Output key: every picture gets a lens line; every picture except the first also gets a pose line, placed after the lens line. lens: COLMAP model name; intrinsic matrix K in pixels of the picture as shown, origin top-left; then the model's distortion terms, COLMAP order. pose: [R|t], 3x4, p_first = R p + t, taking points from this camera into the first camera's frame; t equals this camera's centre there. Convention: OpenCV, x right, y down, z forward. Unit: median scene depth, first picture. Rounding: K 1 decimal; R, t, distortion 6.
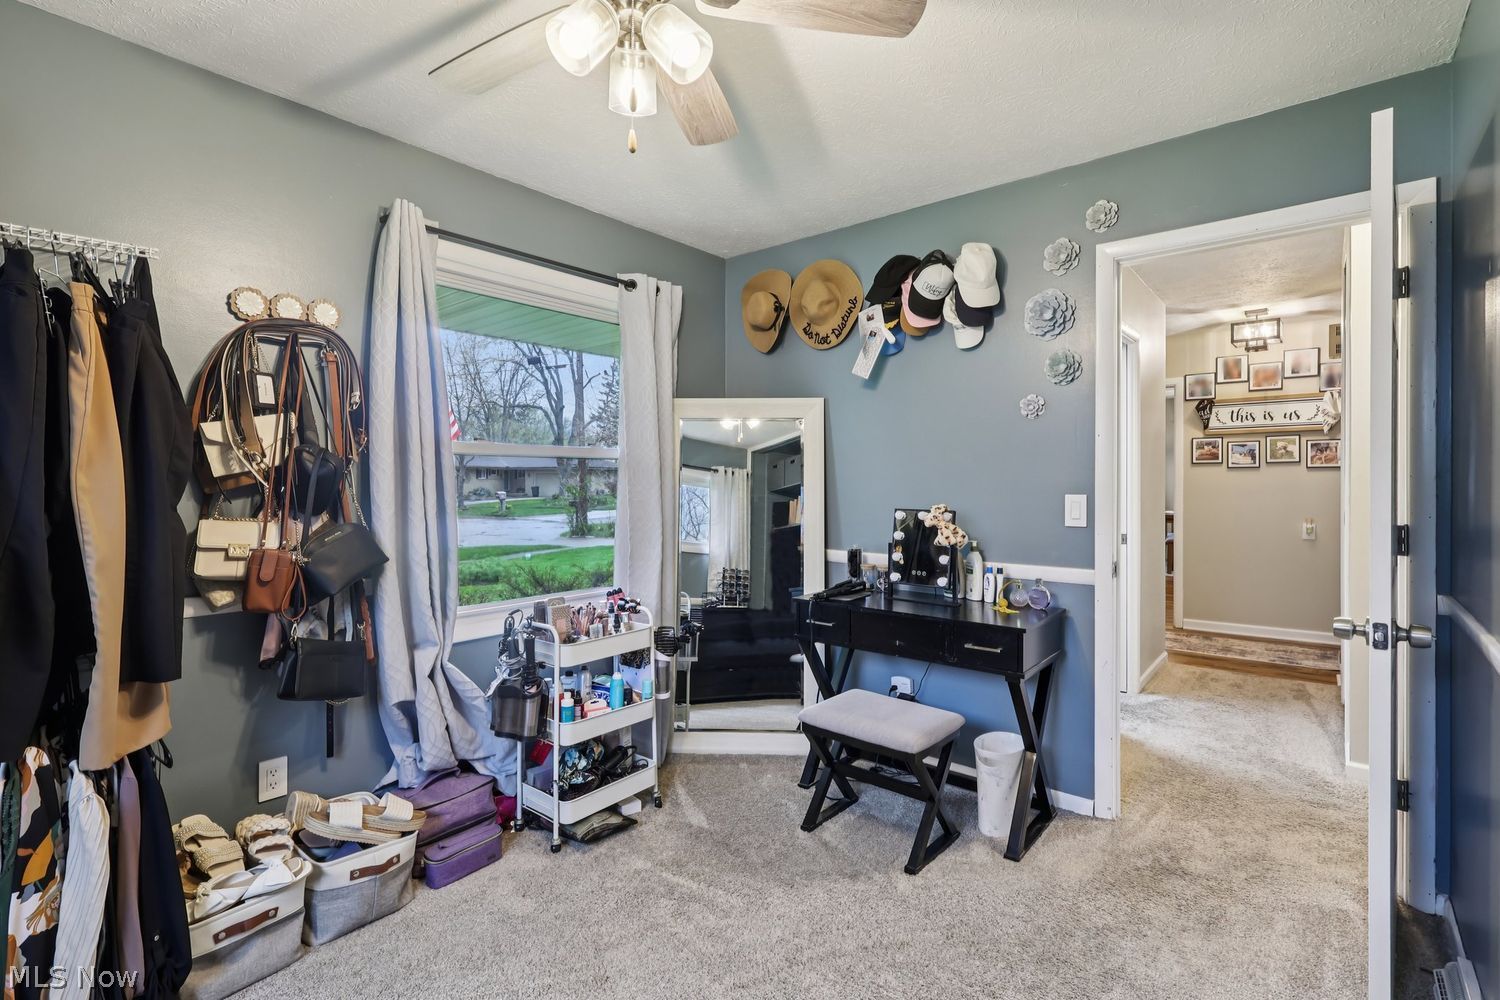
lens RADIAL K [[699.8, 0, 747.1], [0, 699.8, 488.3], [0, 0, 1]] dist [-0.002010, -0.000078]
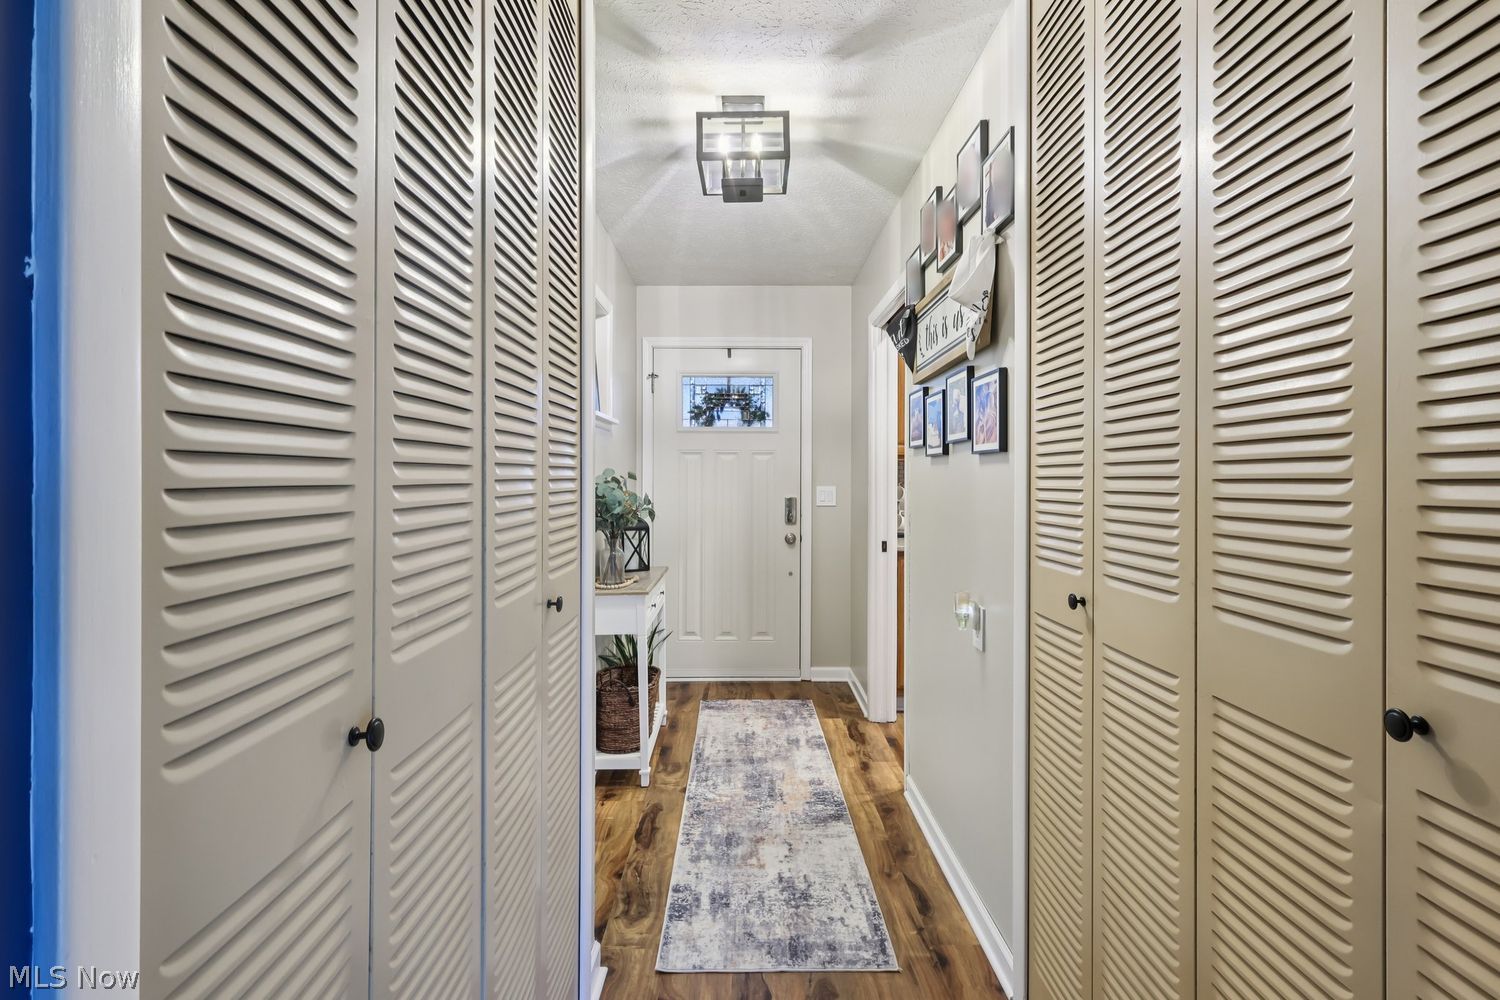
lens RADIAL K [[699.8, 0, 758.2], [0, 699.8, 491.0], [0, 0, 1]] dist [-0.002010, -0.000078]
pose [[0.652626, 0.018586, -0.757452, 0.944482], [-0.011198, 0.999827, 0.014884, -0.012493], [0.757598, -0.001232, 0.652721, 0.645401]]
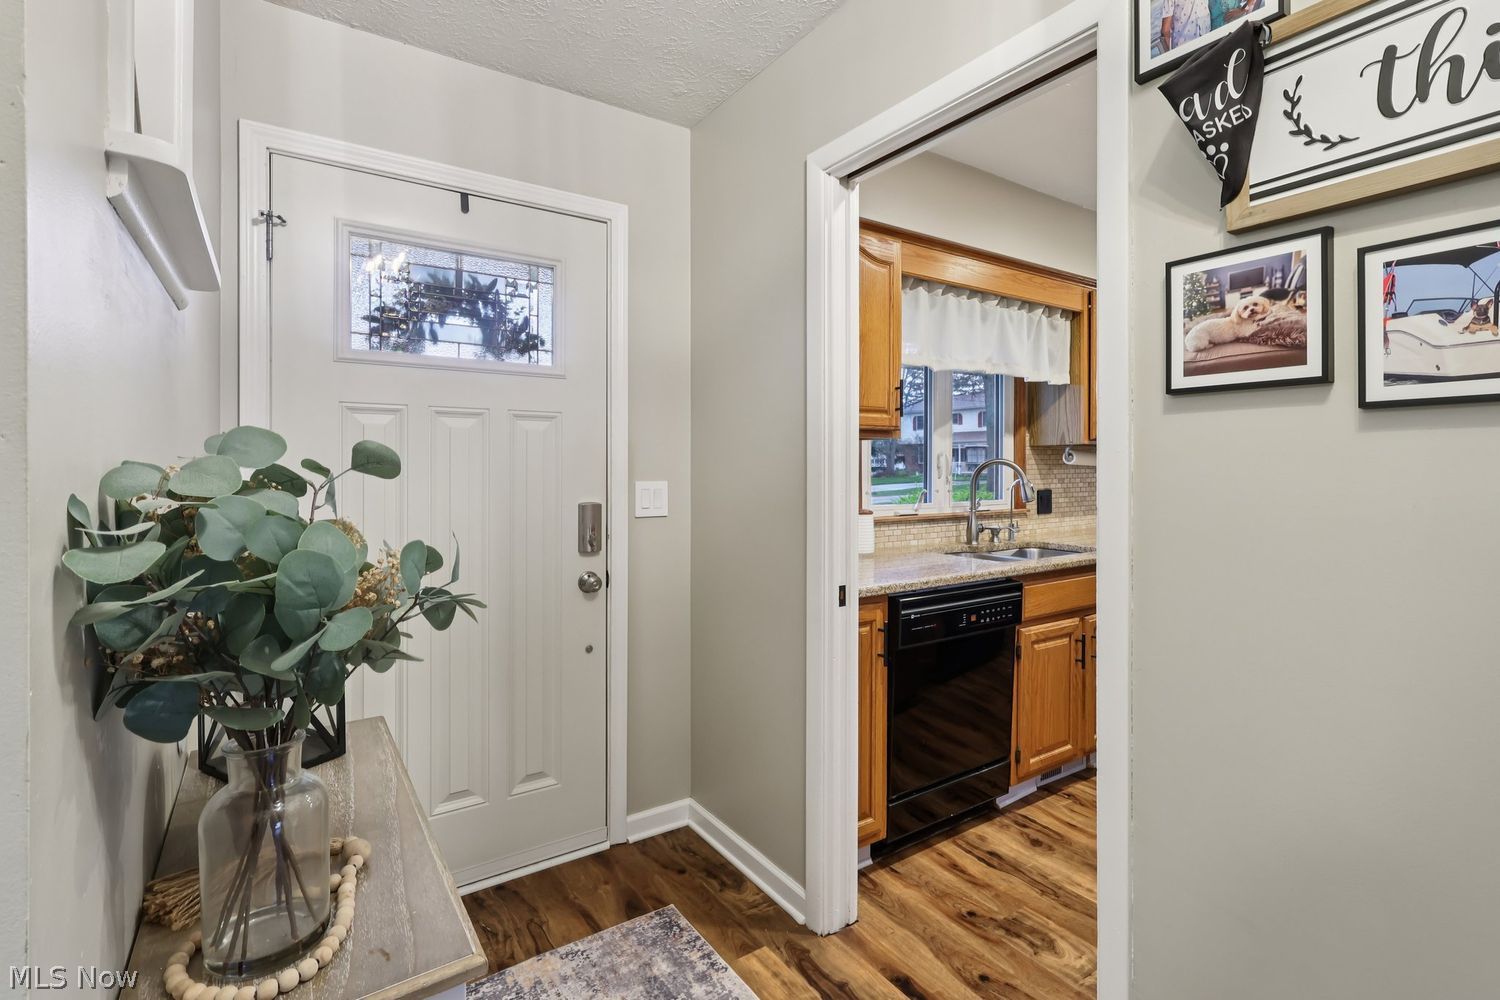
lens RADIAL K [[699.8, 0, 758.1], [0, 699.8, 468.1], [0, 0, 1]] dist [-0.002010, -0.000078]
pose [[0.962845, 0.003040, -0.270038, 0.599113], [-0.004516, 0.999978, -0.004846, -0.012891], [0.270017, 0.005885, 0.962838, 0.807925]]
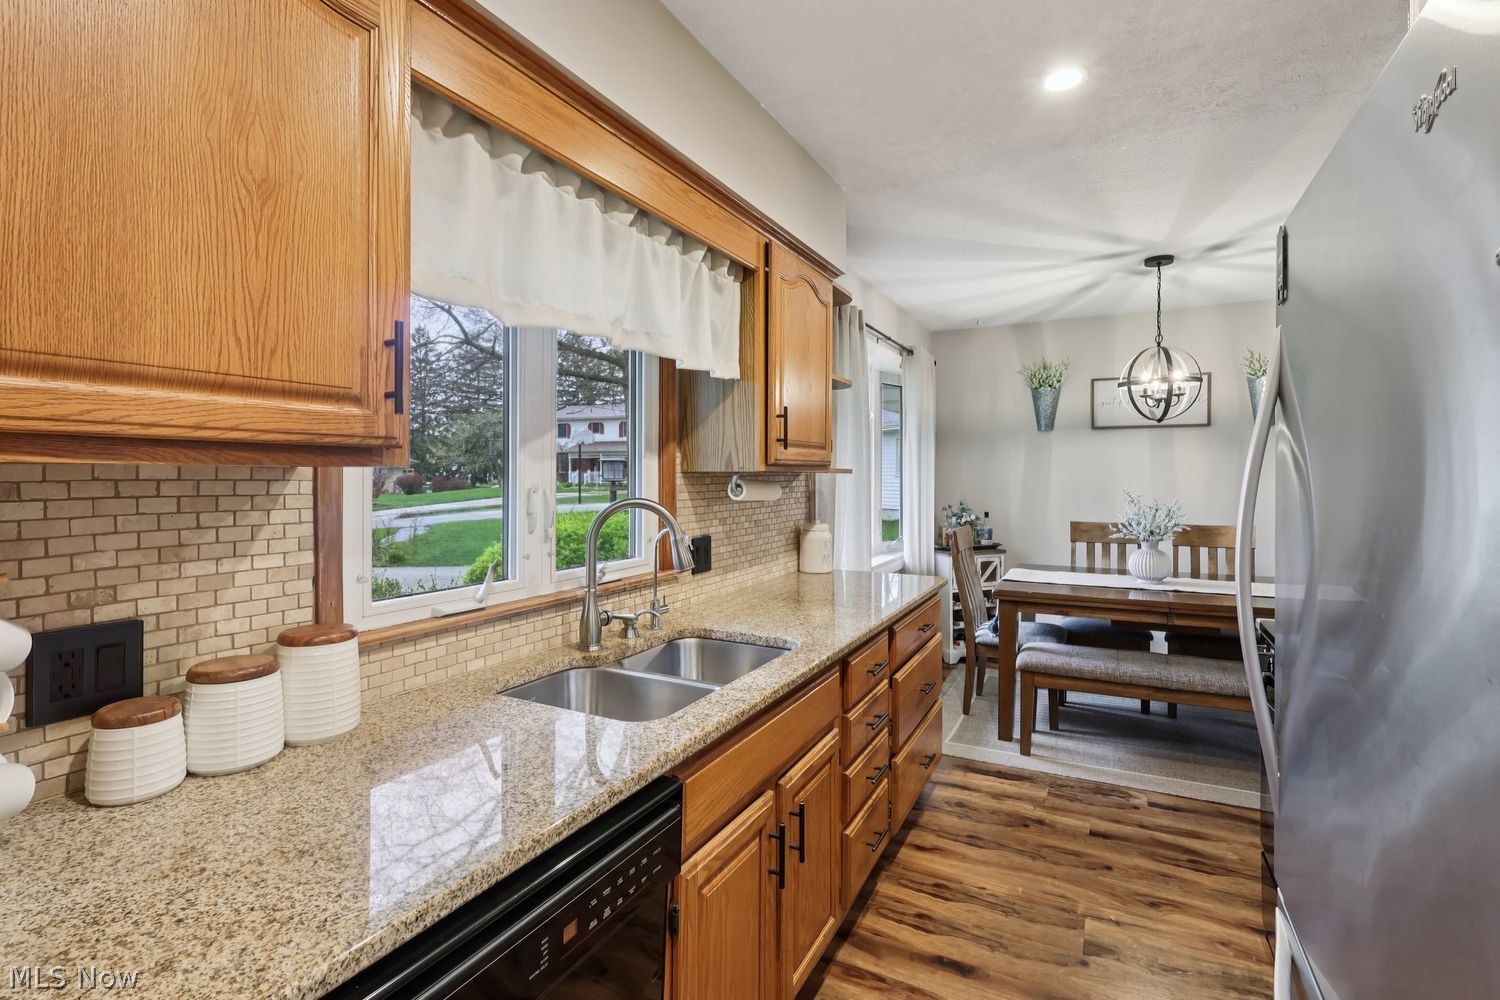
lens RADIAL K [[699.8, 0, 750.2], [0, 699.8, 473.7], [0, 0, 1]] dist [-0.002010, -0.000078]
pose [[0.976800, 0.002808, 0.214136, 0.616558], [-0.000342, 0.999933, -0.011551, -0.031697], [-0.214154, 0.011209, 0.976736, 1.078865]]
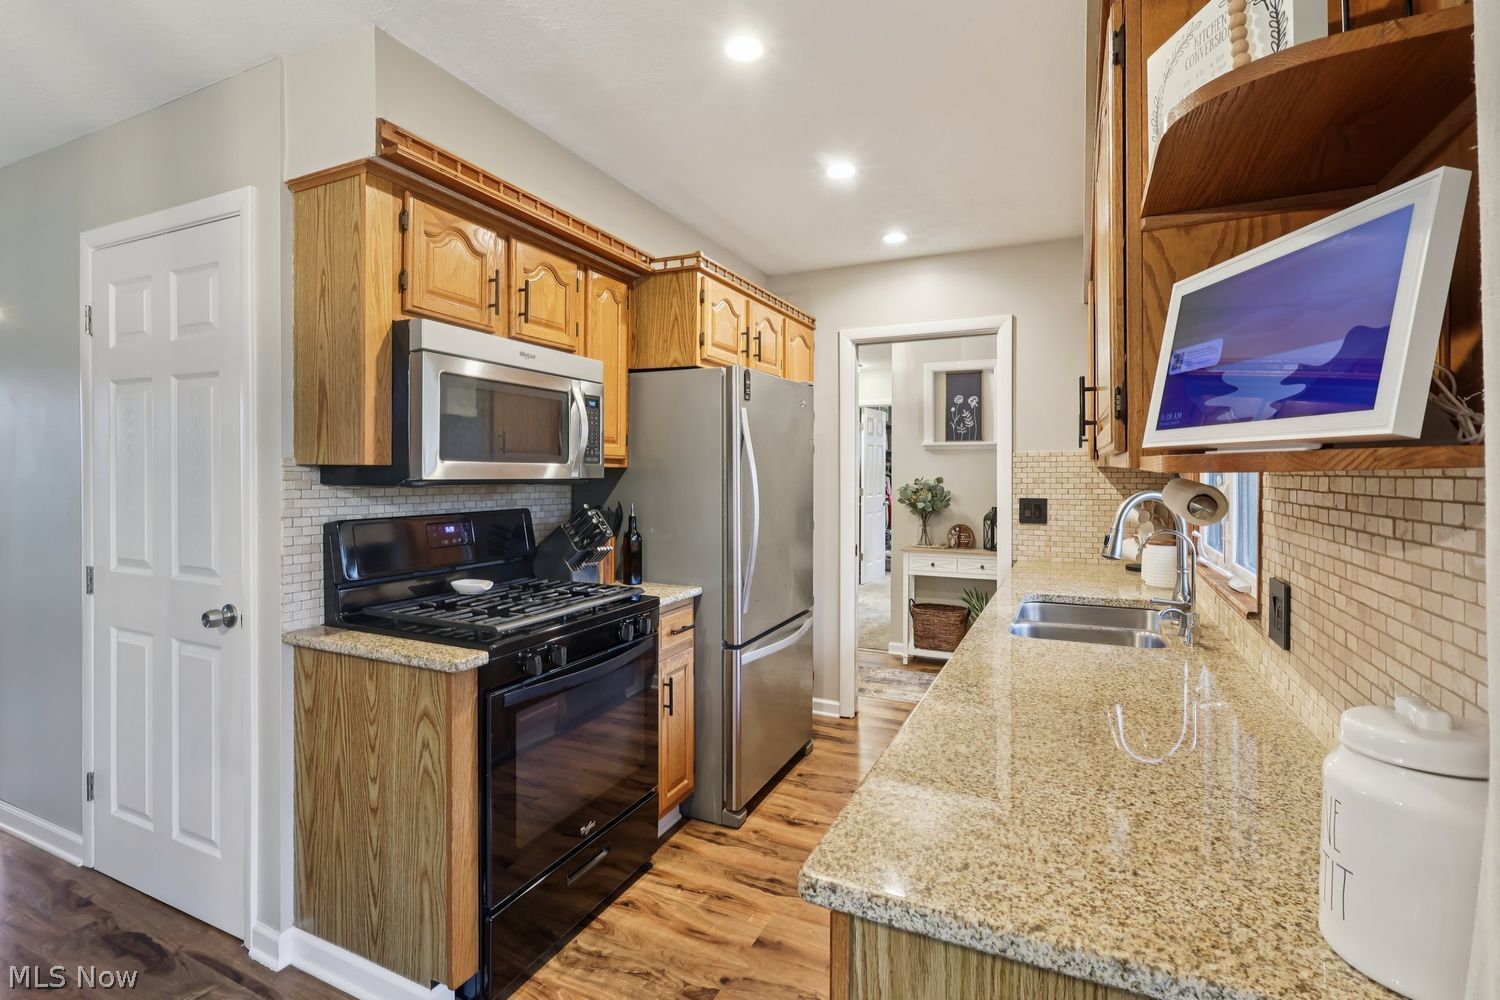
lens RADIAL K [[699.8, 0, 750.0], [0, 699.8, 479.8], [0, 0, 1]] dist [-0.002010, -0.000078]
pose [[-0.967661, 0.005488, -0.252194, 0.930260], [-0.000991, 0.999673, 0.025556, -0.039830], [0.252251, 0.024979, -0.967339, 1.716615]]
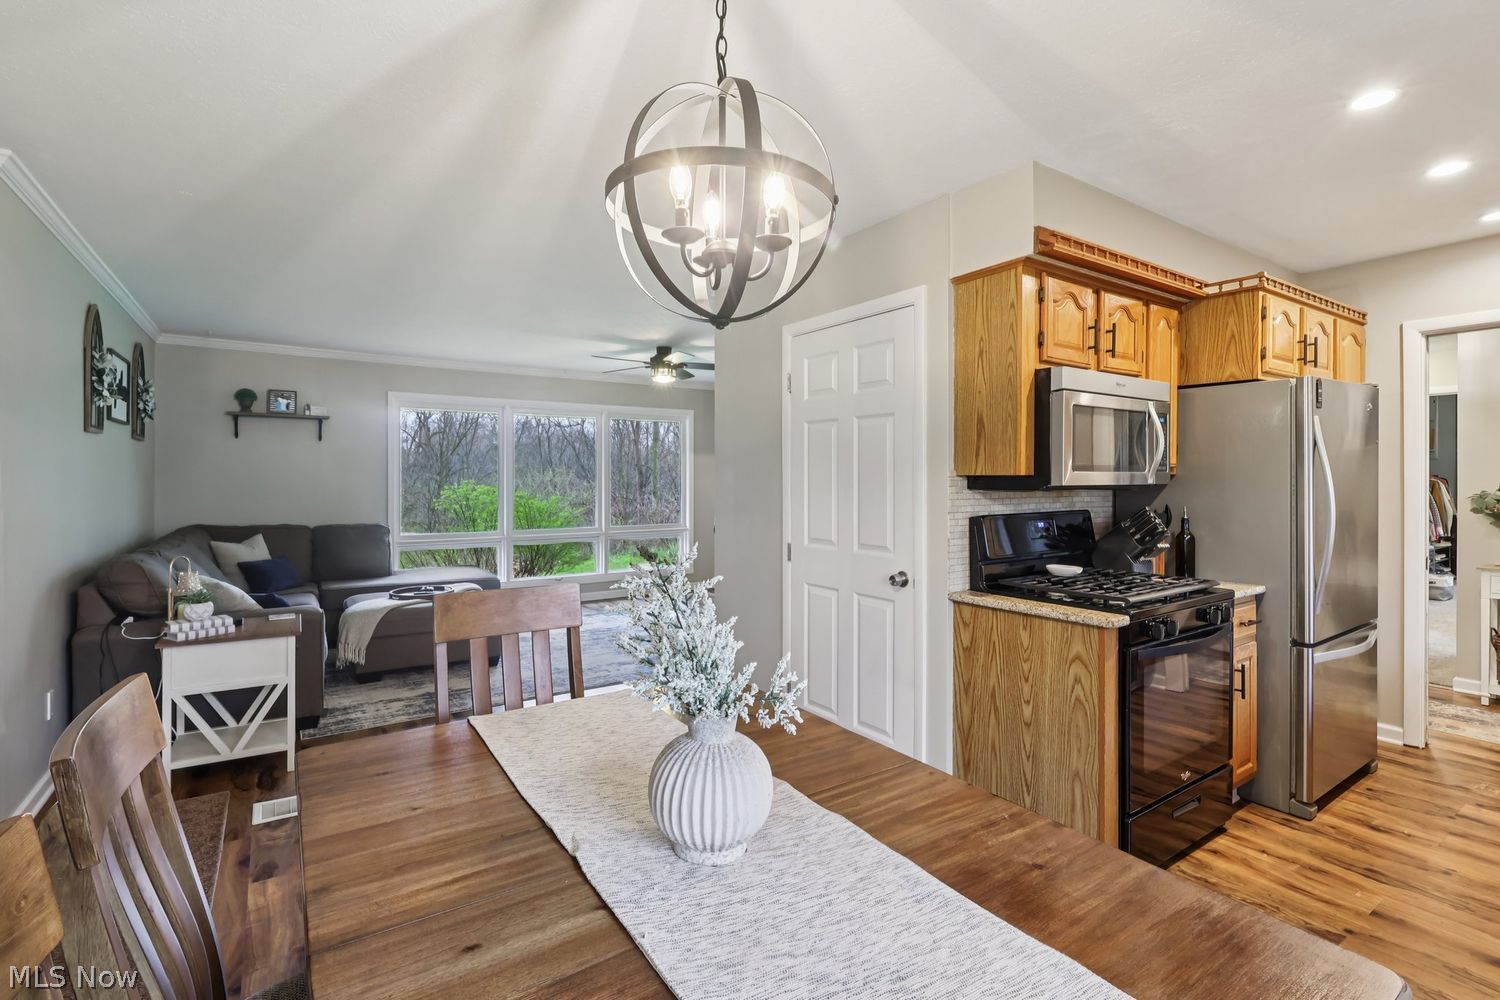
lens RADIAL K [[699.8, 0, 753.0], [0, 699.8, 486.3], [0, 0, 1]] dist [-0.002010, -0.000078]
pose [[-0.961607, 0.007563, 0.274326, 1.063838], [0.013858, 0.999683, 0.021018, -0.042949], [-0.274081, 0.024012, -0.961407, 1.840283]]
